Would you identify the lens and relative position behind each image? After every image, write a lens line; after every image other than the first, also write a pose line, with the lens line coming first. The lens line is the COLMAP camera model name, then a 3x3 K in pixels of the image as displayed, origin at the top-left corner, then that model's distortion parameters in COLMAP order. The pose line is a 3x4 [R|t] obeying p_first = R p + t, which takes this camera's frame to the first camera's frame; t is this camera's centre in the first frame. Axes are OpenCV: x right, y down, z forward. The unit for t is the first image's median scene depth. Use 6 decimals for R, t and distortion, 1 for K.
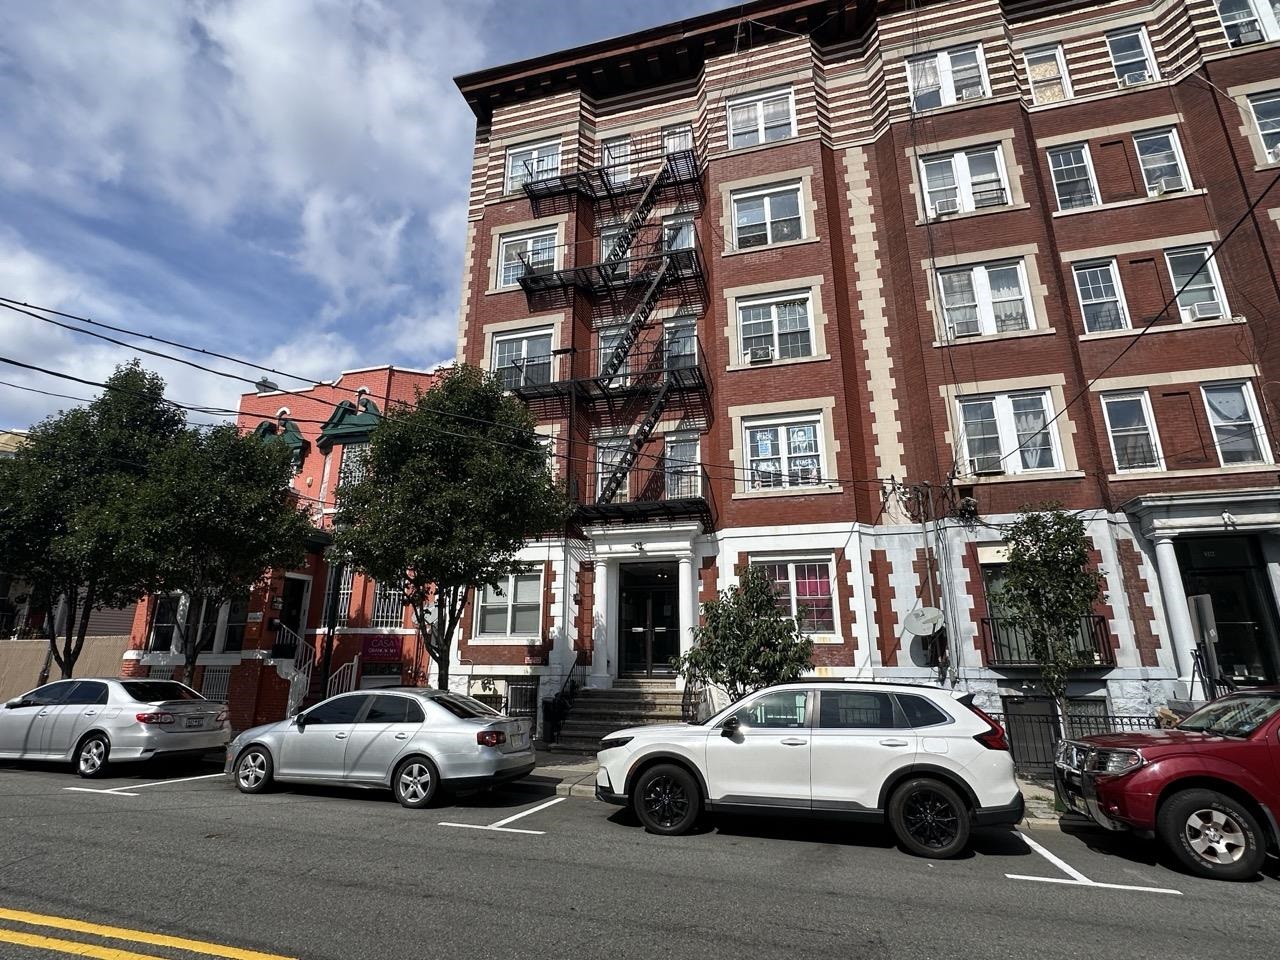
lens RADIAL K [[626.9, 0, 641.1], [0, 626.9, 478.9], [0, 0, 1]] dist [-0.006002, 0.000519]
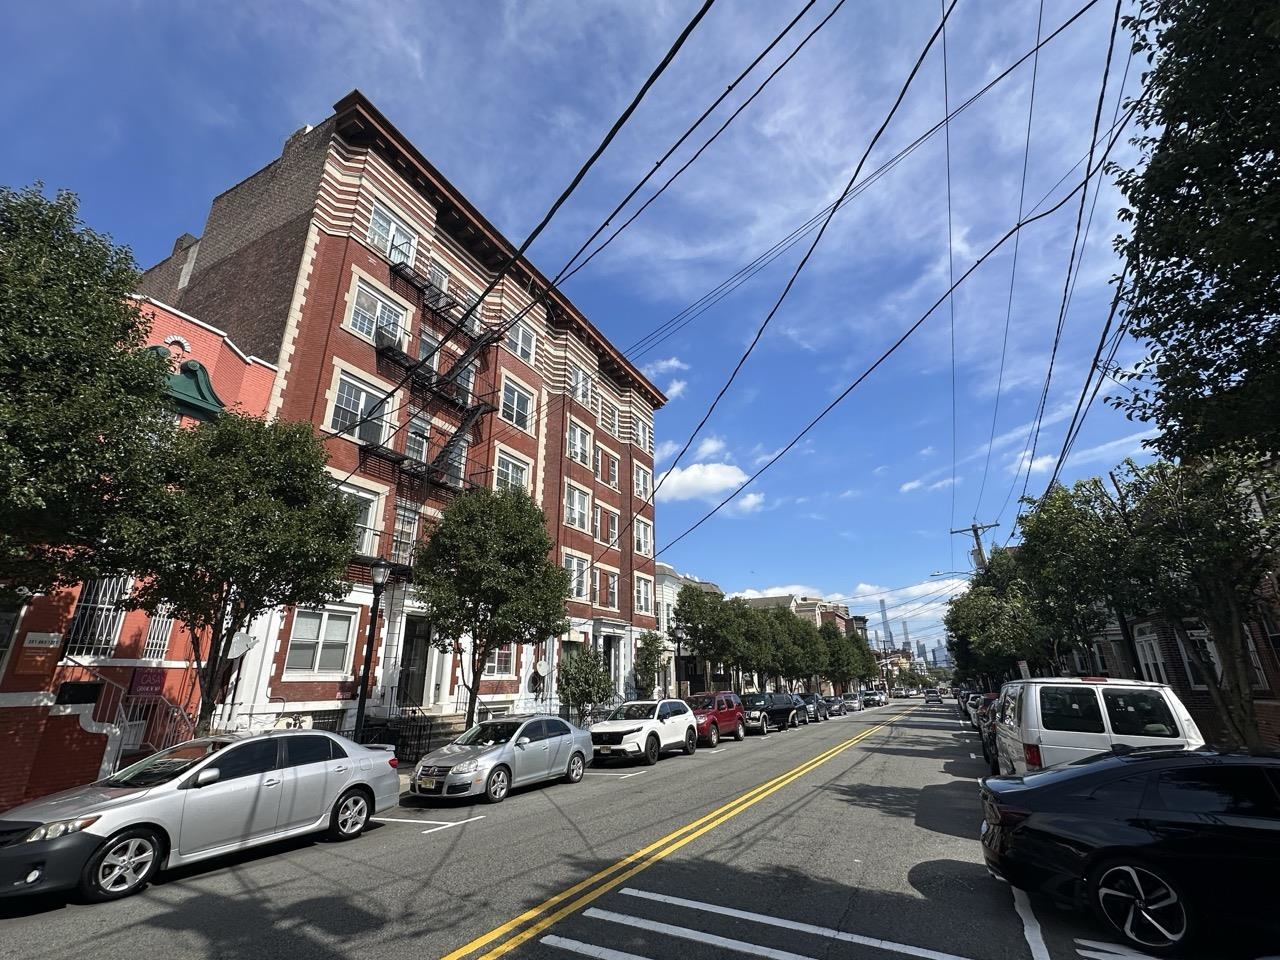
lens RADIAL K [[564.8, 0, 638.3], [0, 564.8, 479.5], [0, 0, 1]] dist [-0.000114, 0.000491]
pose [[0.212851, 0.323312, 0.922043, -1.611676], [-0.265140, 0.927372, -0.263973, 0.086654], [-0.940423, -0.188284, 0.283115, 0.427309]]
